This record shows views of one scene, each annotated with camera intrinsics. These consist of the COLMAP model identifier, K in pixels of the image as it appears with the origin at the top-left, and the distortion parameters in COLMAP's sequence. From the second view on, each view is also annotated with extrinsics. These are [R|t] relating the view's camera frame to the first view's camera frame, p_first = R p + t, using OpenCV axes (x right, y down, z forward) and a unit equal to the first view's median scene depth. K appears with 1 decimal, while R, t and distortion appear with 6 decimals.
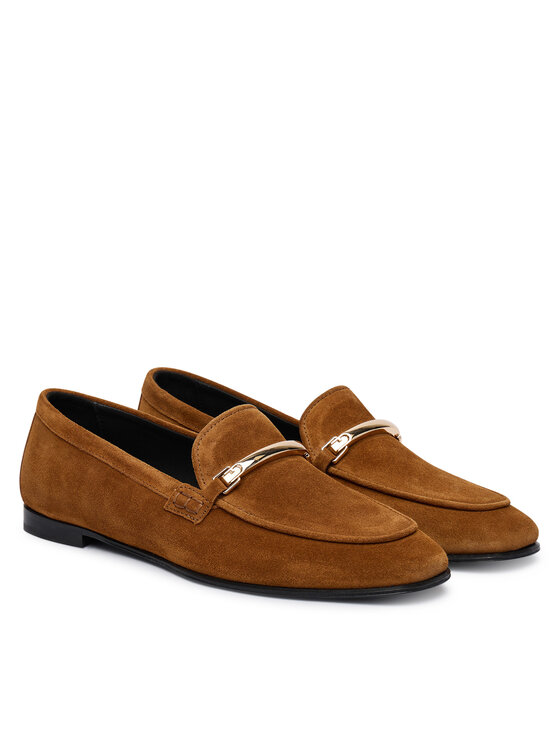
lens RADIAL K [[1780.6, 0, 279.8], [0, 1780.6, 373.2], [0, 0, 1]] dist [-0.019258, 0.000000]
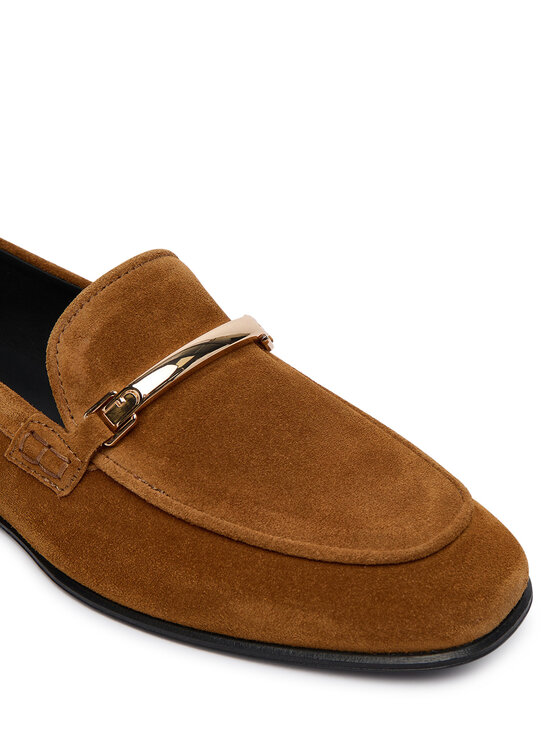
lens RADIAL K [[884.0, 0, 282.6], [0, 884.0, 372.3], [0, 0, 1]] dist [-0.052727, 0.000000]
pose [[0.999431, -0.022800, 0.024865, 0.014614], [0.011859, 0.927440, 0.373785, -0.049528], [-0.031583, -0.373277, 0.927182, 0.768727]]
